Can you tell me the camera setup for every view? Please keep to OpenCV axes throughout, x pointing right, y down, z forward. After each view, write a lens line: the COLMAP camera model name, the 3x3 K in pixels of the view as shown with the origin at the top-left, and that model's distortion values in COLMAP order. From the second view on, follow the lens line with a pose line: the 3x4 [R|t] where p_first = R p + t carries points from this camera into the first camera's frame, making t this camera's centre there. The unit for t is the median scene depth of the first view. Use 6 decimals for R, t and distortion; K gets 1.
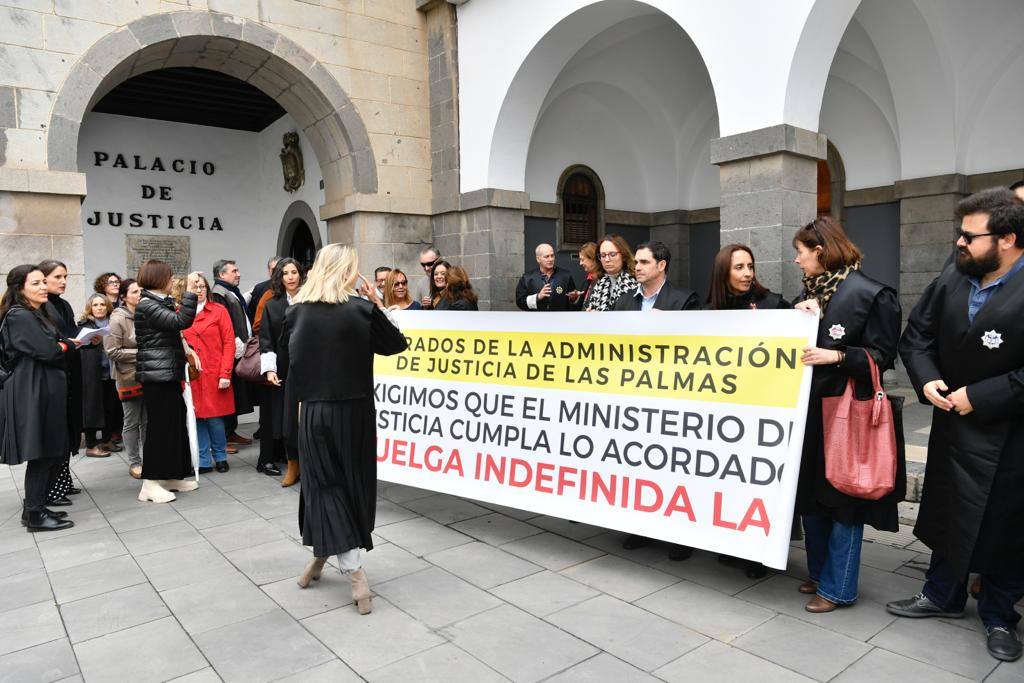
lens RADIAL K [[694.0, 0, 506.7], [0, 694.0, 341.3], [0, 0, 1]] dist [-0.012081, 0.001774]
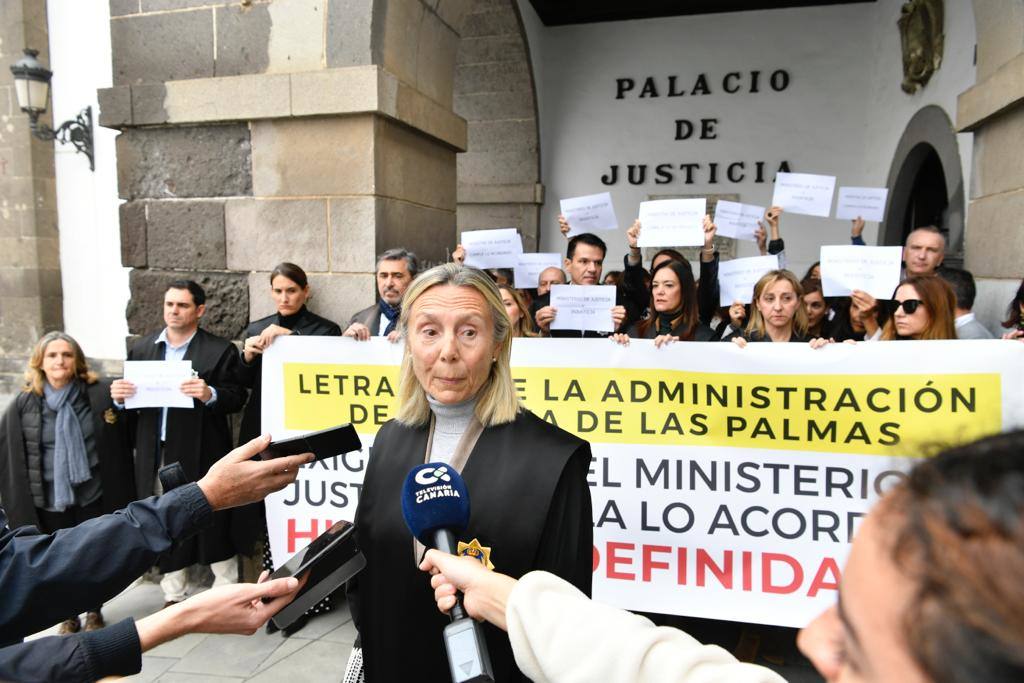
lens RADIAL K [[694.0, 0, 506.7], [0, 694.0, 341.3], [0, 0, 1]] dist [-0.012081, 0.001774]
pose [[0.629359, 0.106575, -0.769772, -0.124475], [-0.068595, 0.994304, 0.081579, -0.076314], [0.774082, 0.001460, 0.633084, 0.605238]]
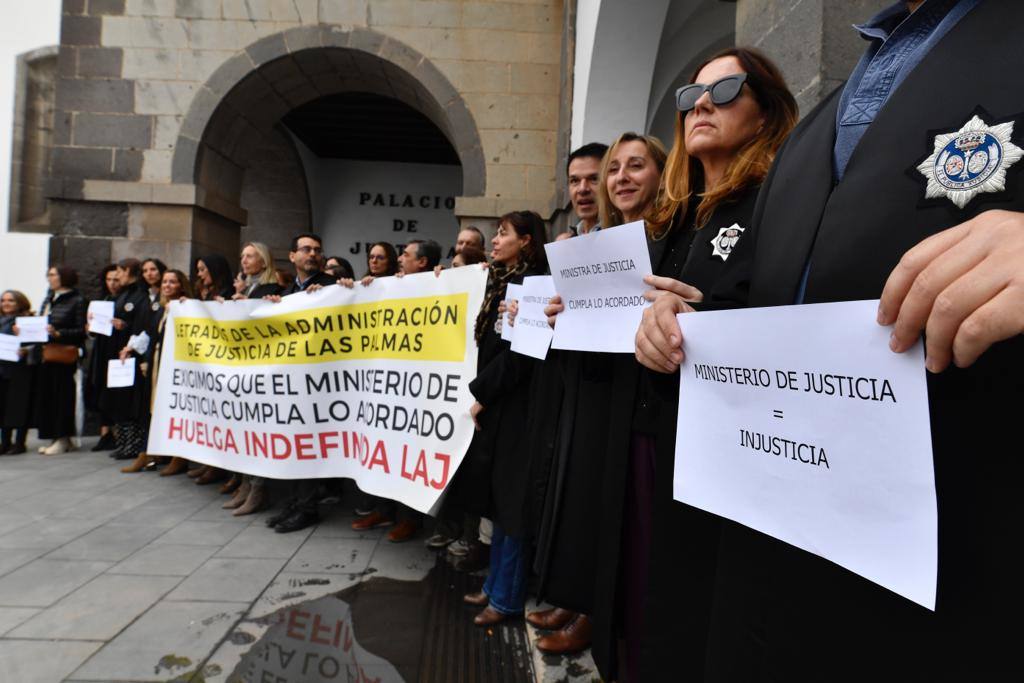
lens RADIAL K [[597.1, 0, 512.0], [0, 597.1, 341.5], [0, 0, 1]] dist [-0.021490, 0.000777]
pose [[0.820172, 0.056718, -0.569299, 0.284134], [-0.096047, 0.994601, -0.039283, -0.004607], [0.563997, 0.086899, 0.821192, 0.420370]]
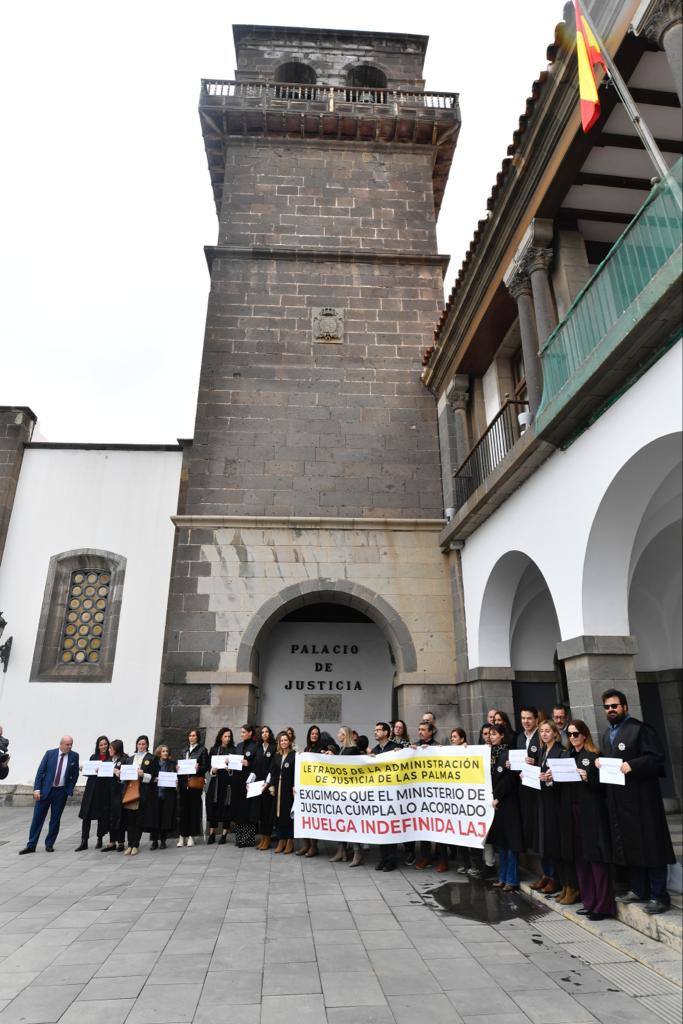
lens RADIAL K [[586.3, 0, 340.0], [0, 586.3, 514.4], [0, 0, 1]] dist [-0.017461, -0.002037]
pose [[0.838281, -0.170470, -0.517905, 0.405823], [-0.049181, 0.922355, -0.383200, -0.028793], [0.543016, 0.346700, 0.764809, -0.207776]]
